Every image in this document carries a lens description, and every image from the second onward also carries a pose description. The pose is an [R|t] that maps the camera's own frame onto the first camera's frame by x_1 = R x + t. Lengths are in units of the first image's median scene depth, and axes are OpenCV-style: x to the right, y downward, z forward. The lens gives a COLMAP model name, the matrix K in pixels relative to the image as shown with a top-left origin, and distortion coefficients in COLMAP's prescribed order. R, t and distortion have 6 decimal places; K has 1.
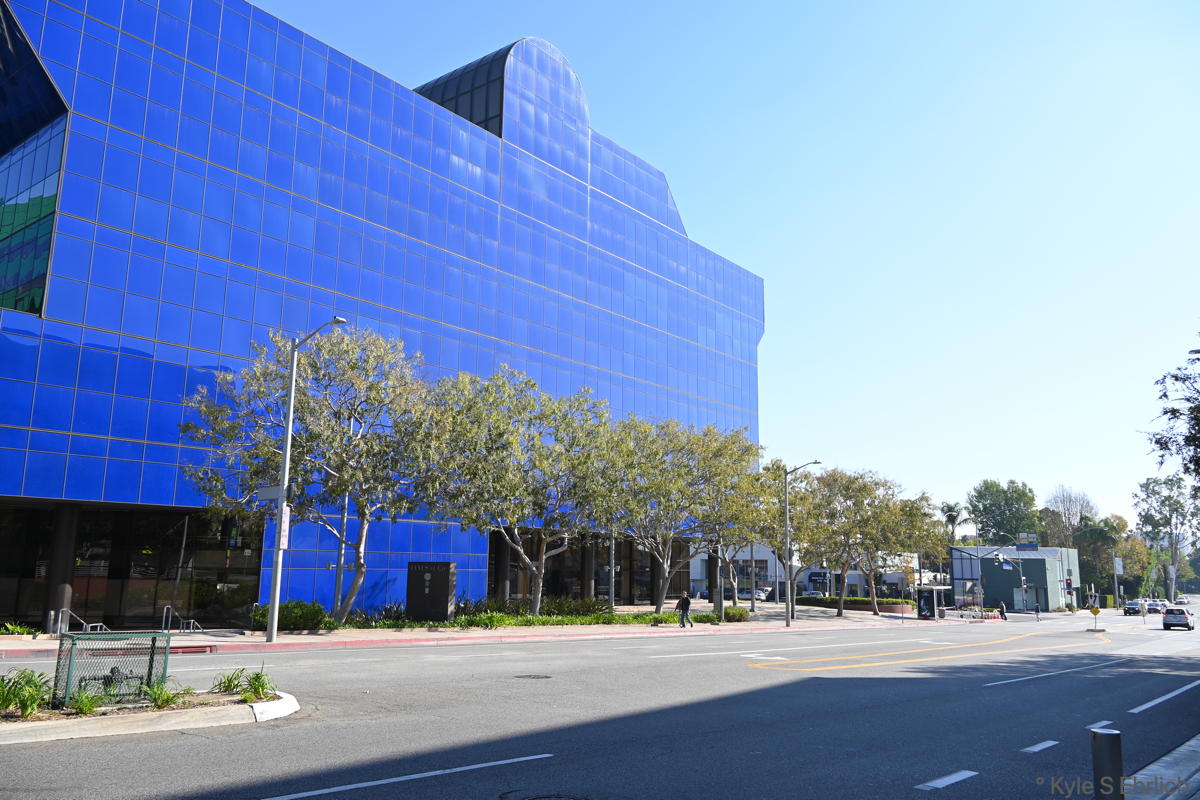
lens RADIAL K [[903.1, 0, 600.9], [0, 903.1, 399.2], [0, 0, 1]] dist [0.009688, -0.013669]
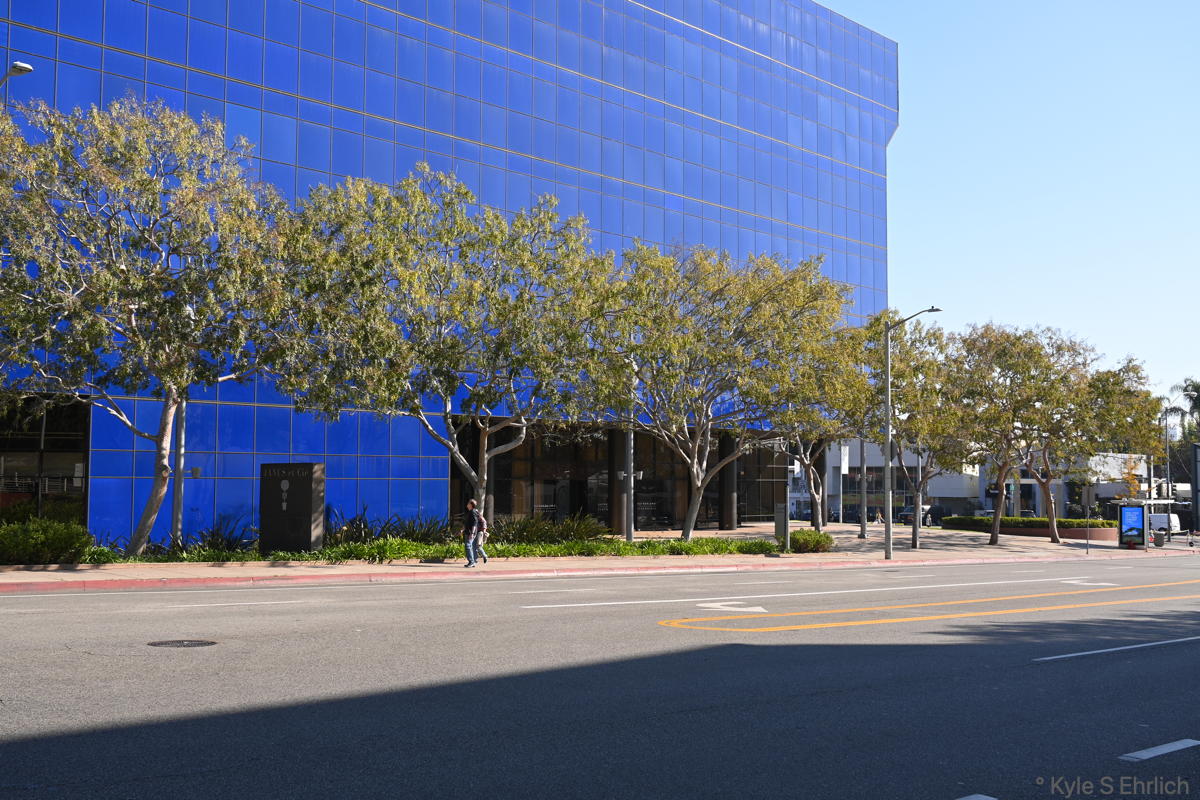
lens RADIAL K [[1240.4, 0, 600.0], [0, 1240.4, 400.0], [0, 0, 1]] dist [0.001179, -0.029604]
pose [[0.994468, -0.014594, -0.104018, 0.075185], [0.026702, 0.992893, 0.115980, 0.020218], [0.101586, -0.118116, 0.987790, 0.077161]]
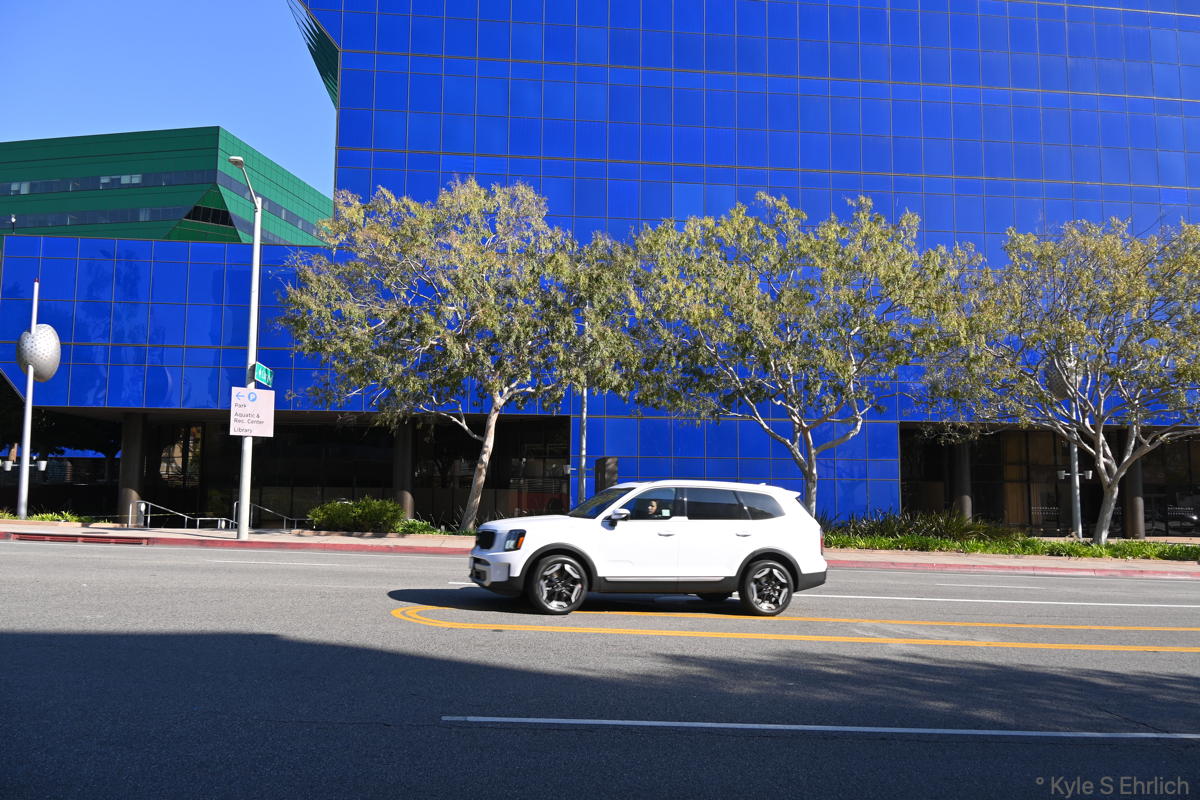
lens RADIAL K [[903.1, 0, 600.9], [0, 903.1, 399.2], [0, 0, 1]] dist [0.009688, -0.013669]
pose [[0.693088, -0.079035, -0.716507, 0.214852], [0.130738, 0.991269, 0.017122, 0.066109], [0.708898, -0.105542, 0.697369, 0.261402]]
